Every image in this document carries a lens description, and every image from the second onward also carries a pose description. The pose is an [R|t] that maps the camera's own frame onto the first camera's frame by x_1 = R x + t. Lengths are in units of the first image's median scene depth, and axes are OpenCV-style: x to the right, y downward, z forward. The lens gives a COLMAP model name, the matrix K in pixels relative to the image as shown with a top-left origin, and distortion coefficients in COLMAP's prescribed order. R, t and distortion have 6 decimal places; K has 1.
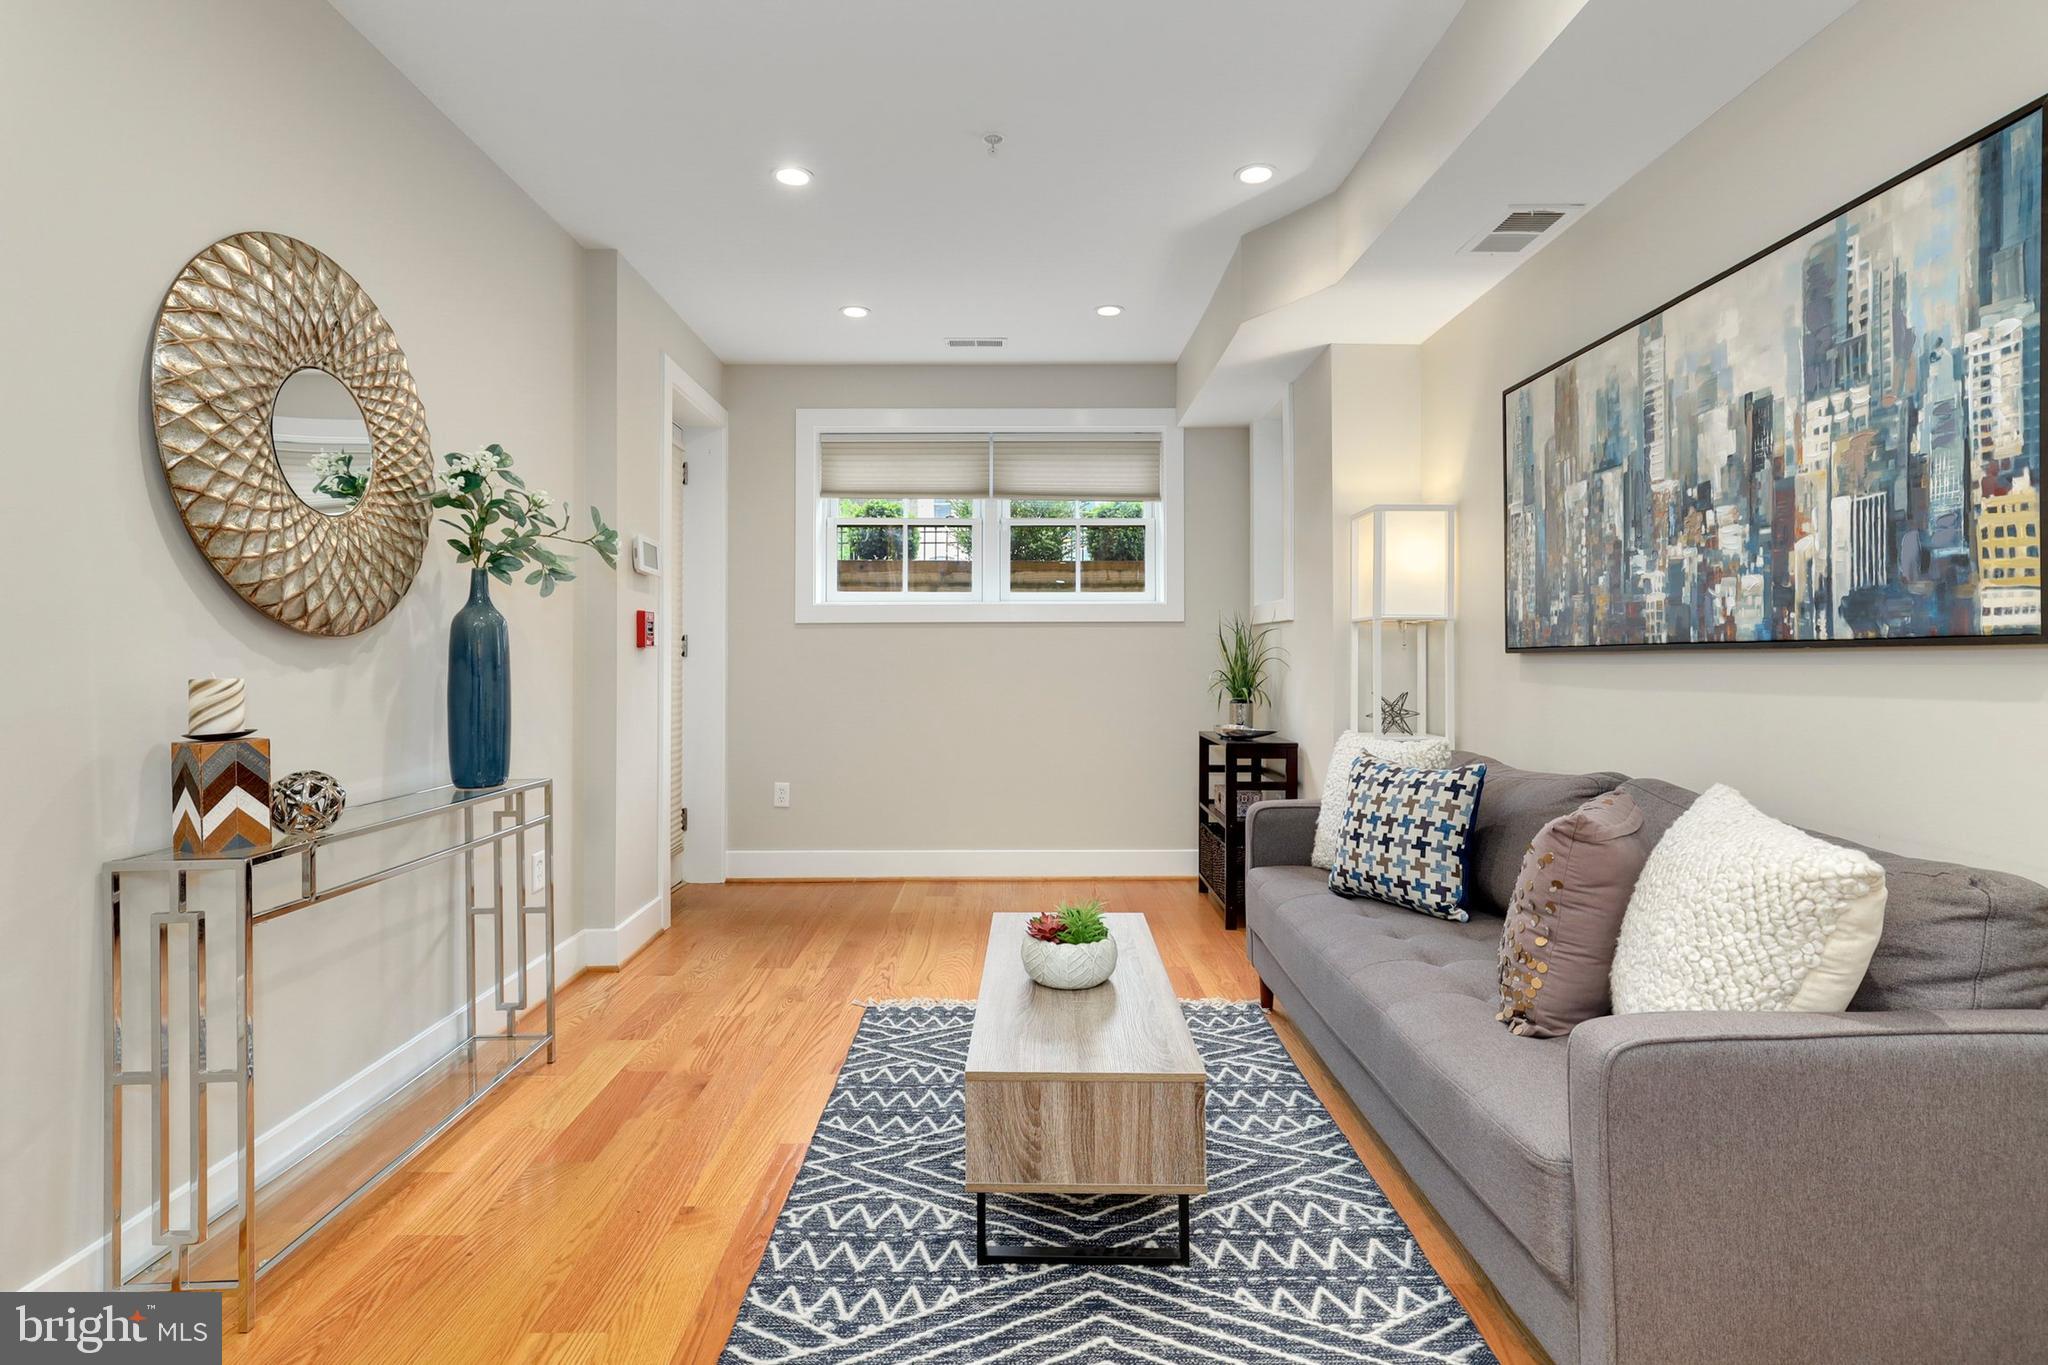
lens RADIAL K [[987.3, 0, 1020.0], [0, 987.3, 651.3], [0, 0, 1]] dist [-0.001075, 0.005568]
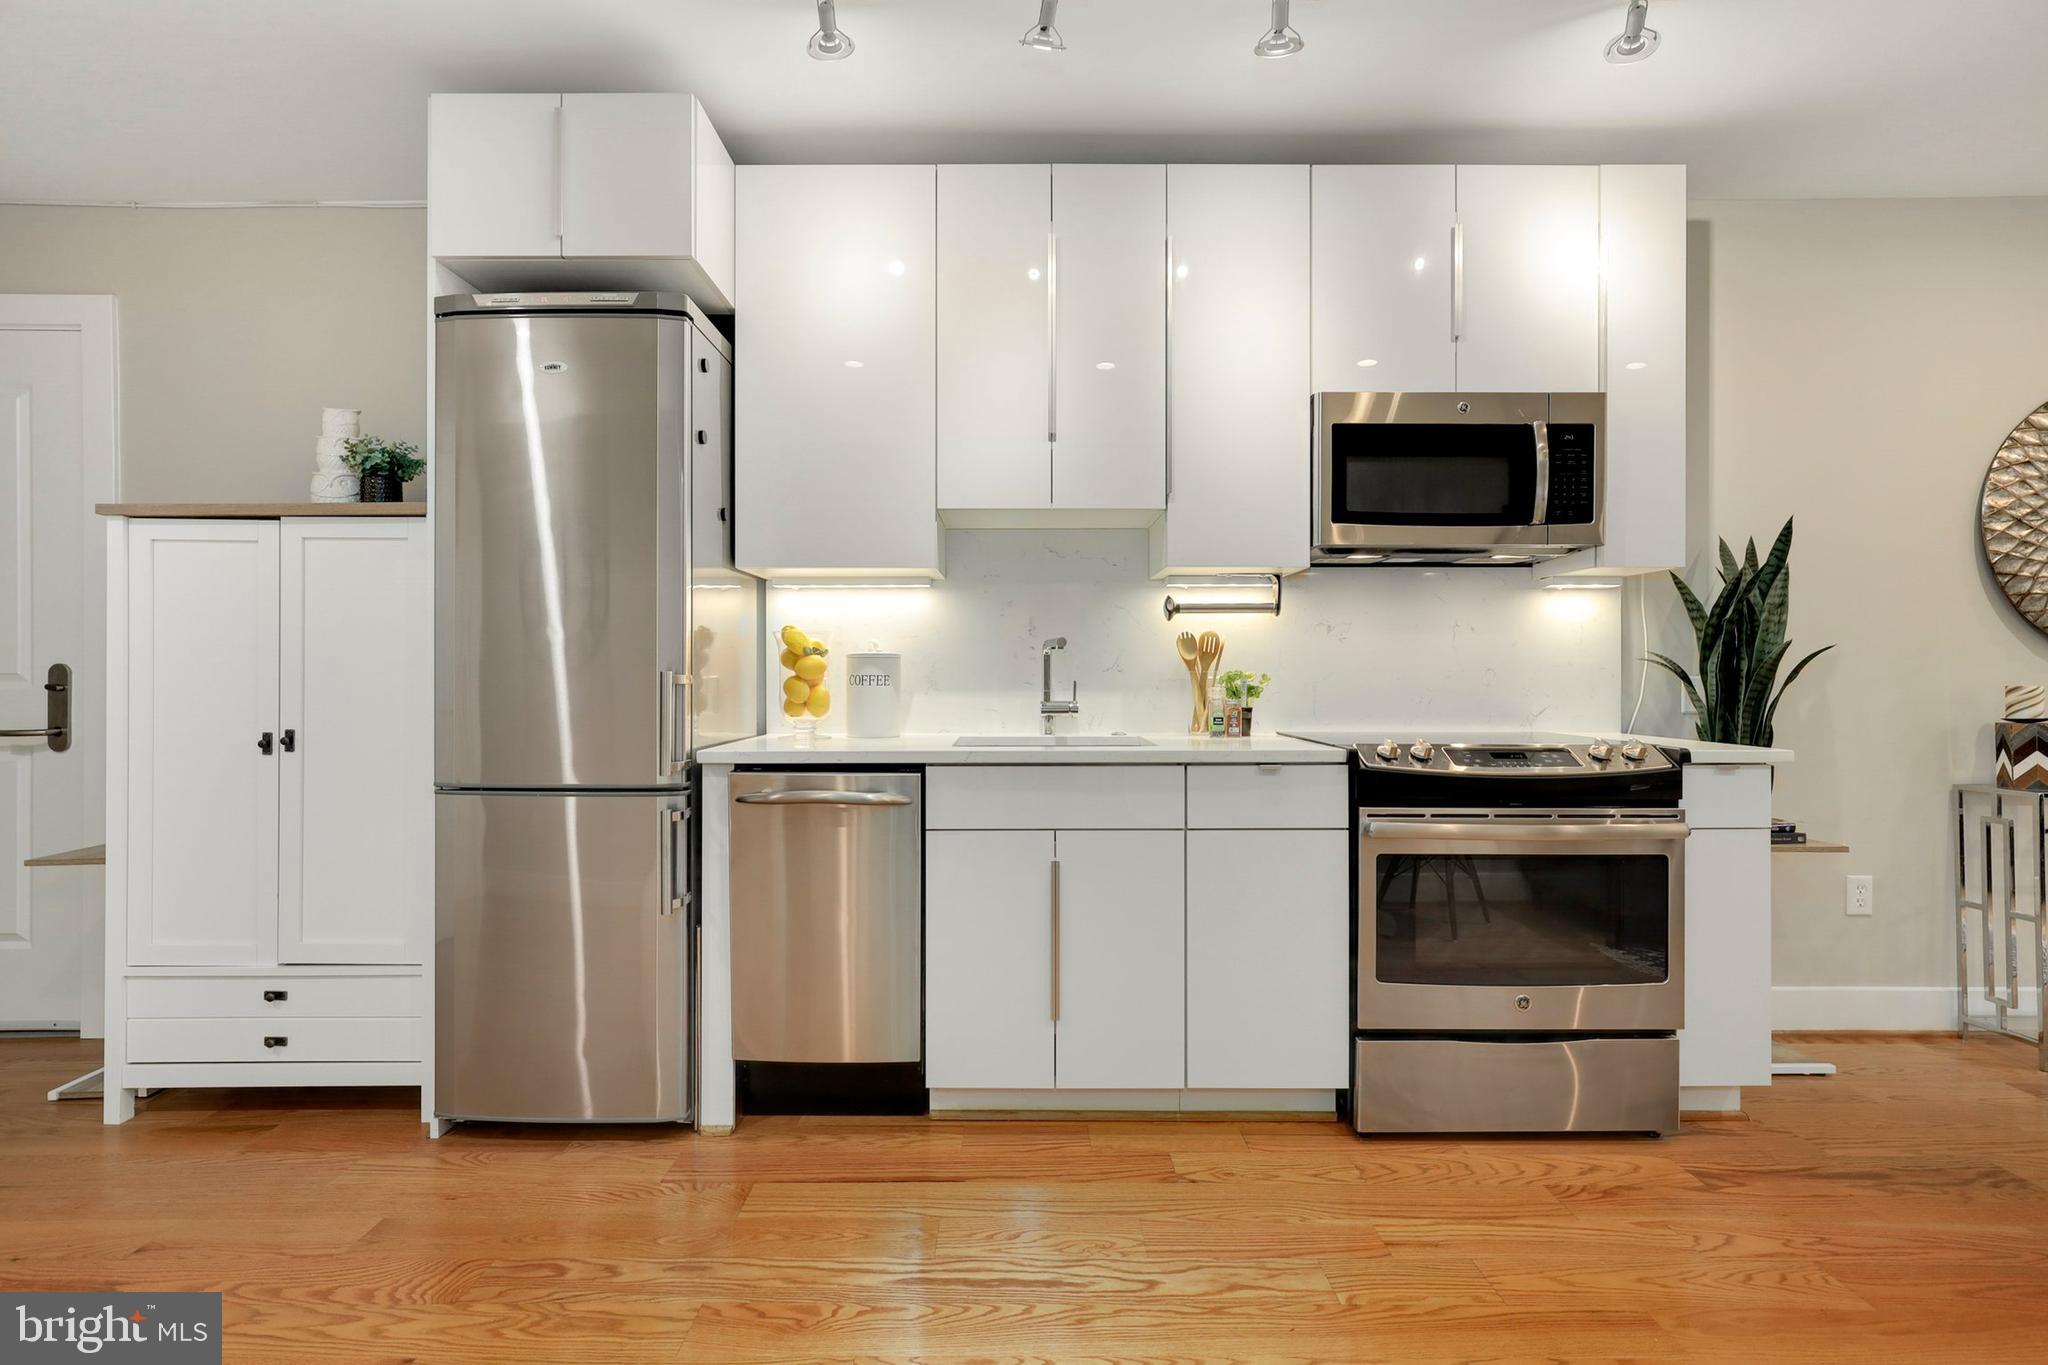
lens RADIAL K [[926.4, 0, 1013.7], [0, 926.4, 676.3], [0, 0, 1]] dist [-0.010500, 0.007644]
pose [[-0.008204, 0.004486, -0.999956, 0.576233], [0.009270, 0.999947, 0.004410, -0.008080], [0.999923, -0.009234, -0.008245, -0.522593]]
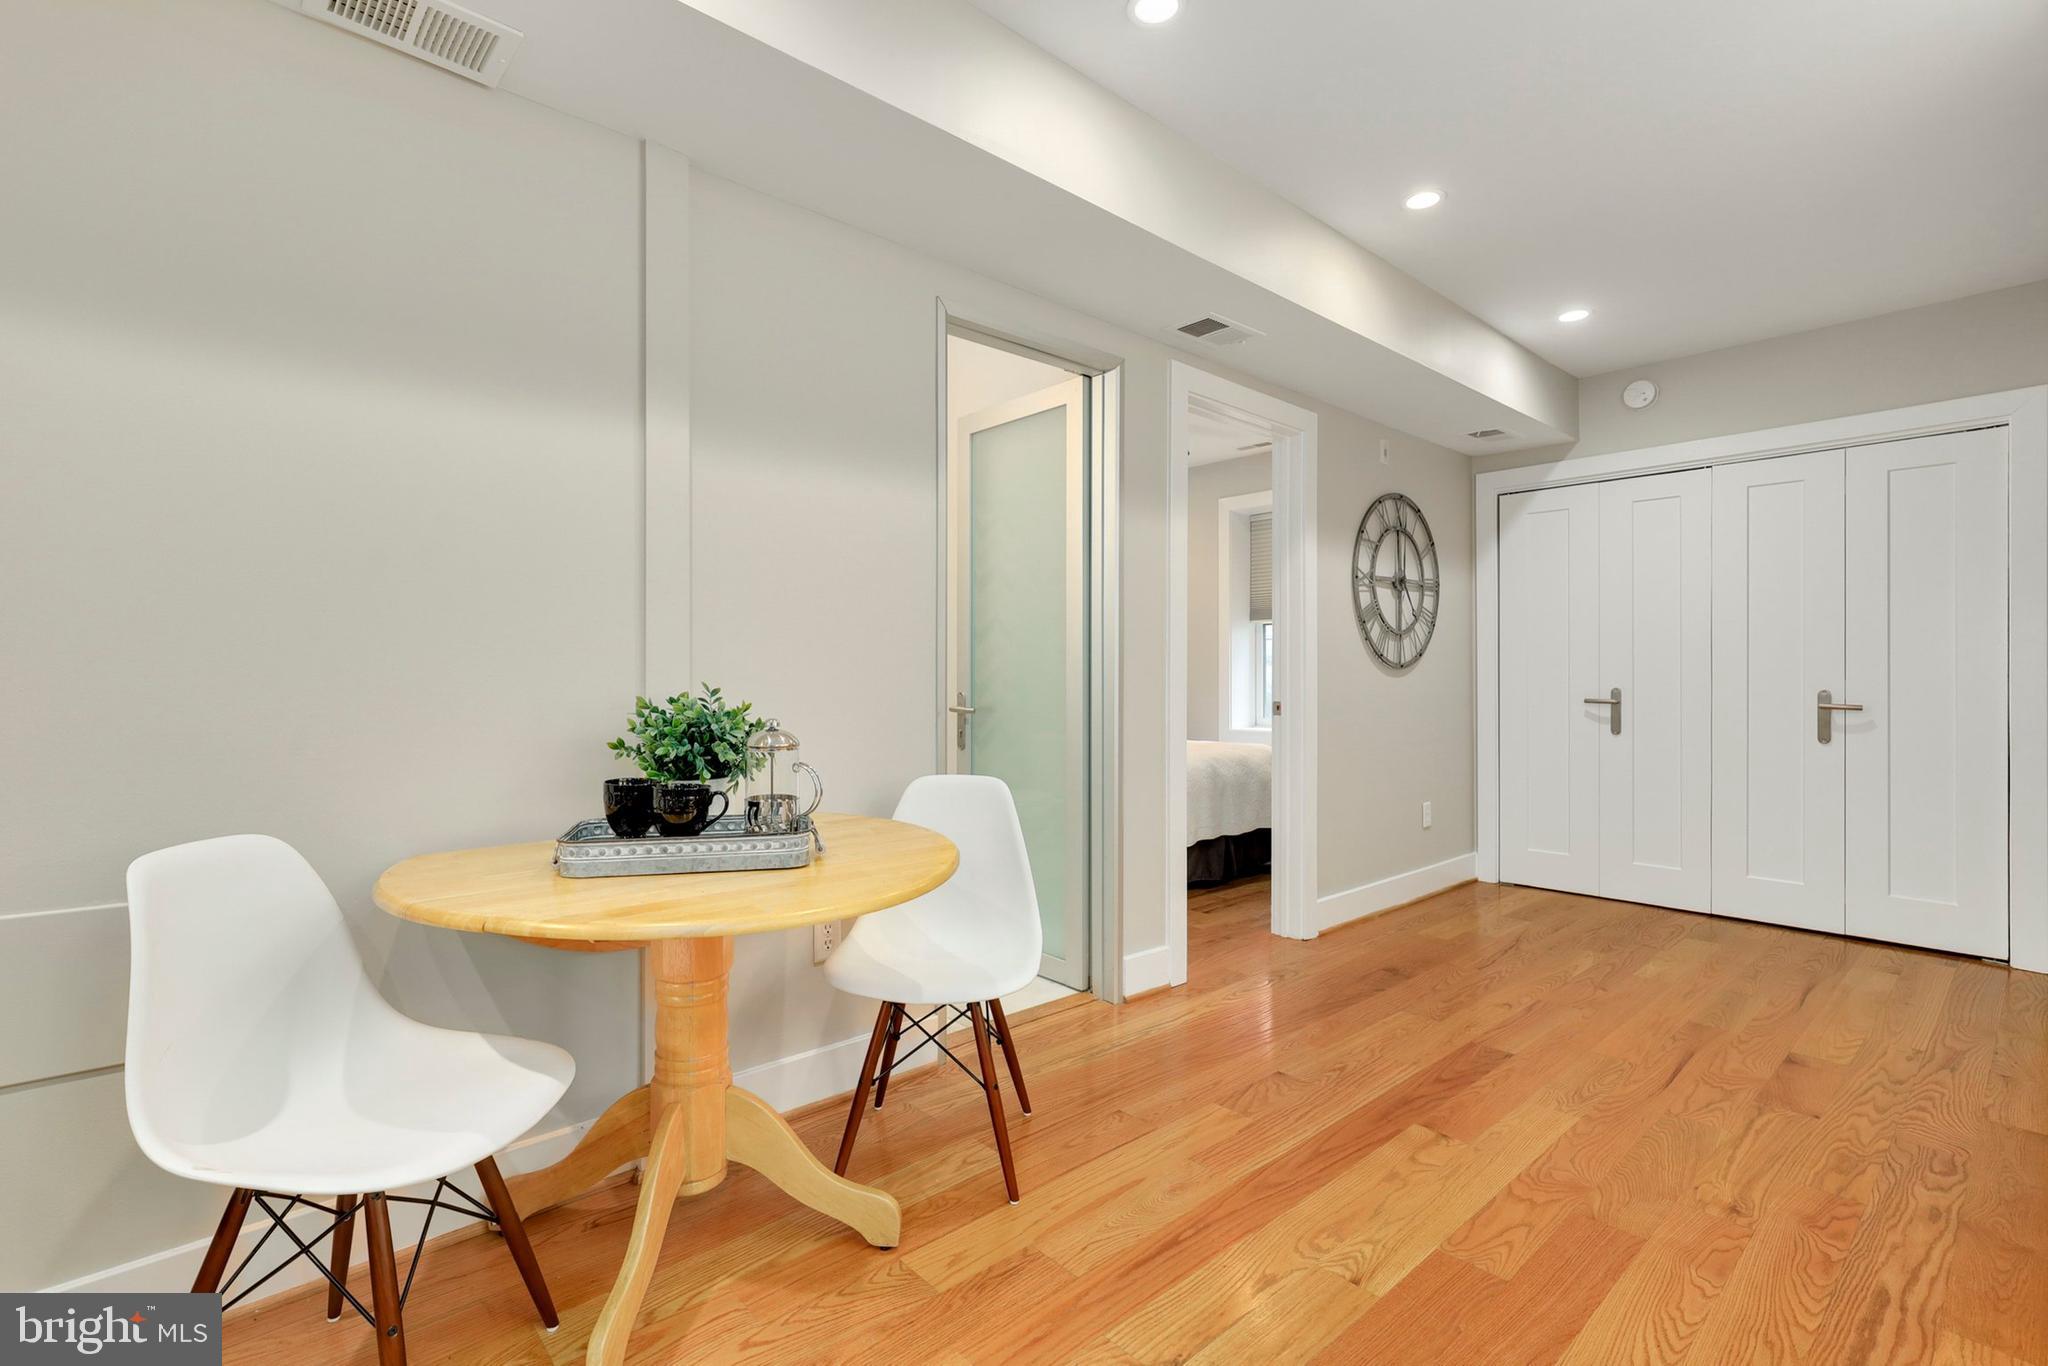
lens RADIAL K [[935.6, 0, 1023.0], [0, 935.6, 670.9], [0, 0, 1]] dist [-0.000592, 0.004907]
pose [[-0.664519, 0.003391, 0.747264, -0.248385], [-0.006057, 0.999932, -0.009924, 0.003198], [-0.747247, -0.011121, -0.664453, 0.360114]]
